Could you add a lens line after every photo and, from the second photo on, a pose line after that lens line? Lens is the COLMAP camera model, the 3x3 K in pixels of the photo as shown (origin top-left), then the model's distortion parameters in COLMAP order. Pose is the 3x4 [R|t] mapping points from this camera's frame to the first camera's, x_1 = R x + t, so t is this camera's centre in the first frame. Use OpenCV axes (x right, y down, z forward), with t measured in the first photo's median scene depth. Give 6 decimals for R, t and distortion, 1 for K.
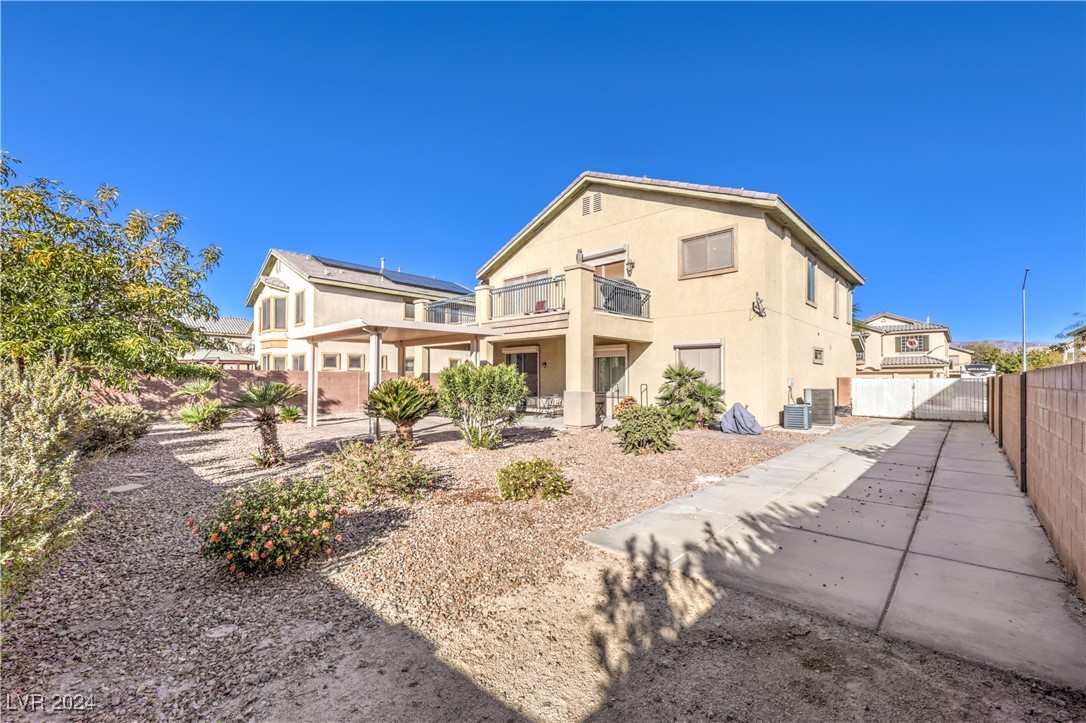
lens RADIAL K [[445.4, 0, 540.9], [0, 445.4, 376.4], [0, 0, 1]] dist [0.005924, -0.001060]
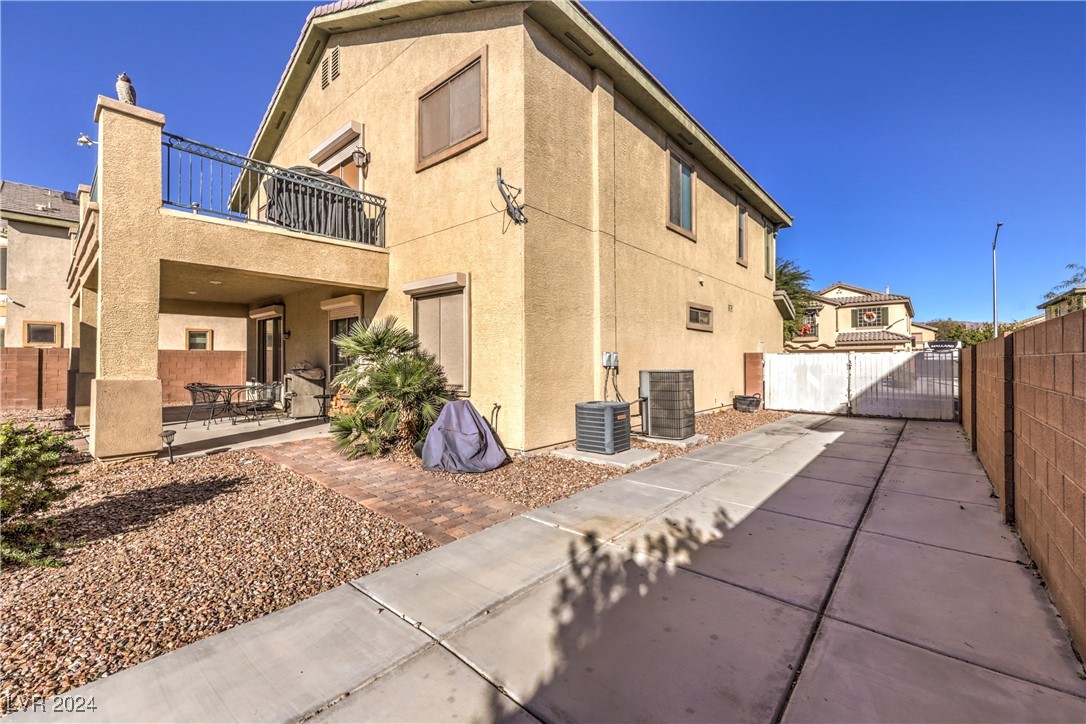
lens RADIAL K [[445.4, 0, 536.4], [0, 445.4, 357.8], [0, 0, 1]] dist [0.005924, -0.001060]
pose [[0.999271, -0.005070, 0.037832, 0.296769], [0.005073, 0.999987, 0.000015, 0.007318], [-0.037831, 0.000177, 0.999284, 0.307855]]
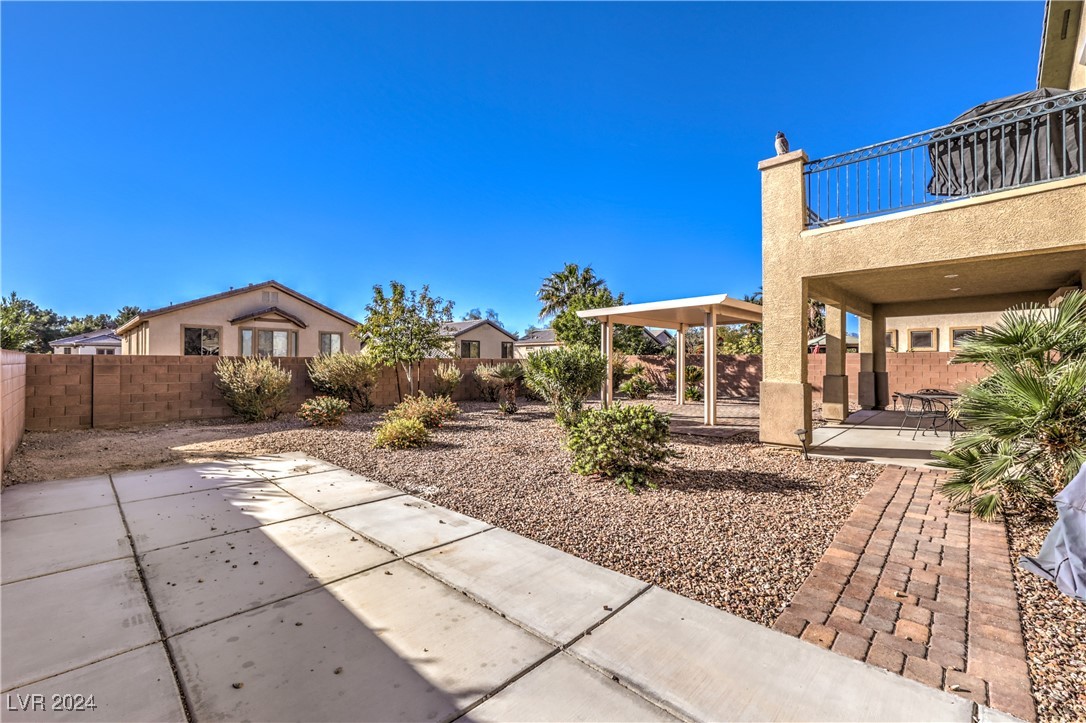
lens RADIAL K [[445.4, 0, 537.5], [0, 445.4, 355.9], [0, 0, 1]] dist [0.005924, -0.001060]
pose [[0.014850, -0.020656, -0.999676, 0.331823], [0.007652, 0.999760, -0.020544, 0.006480], [0.999860, -0.007344, 0.015004, 0.346391]]
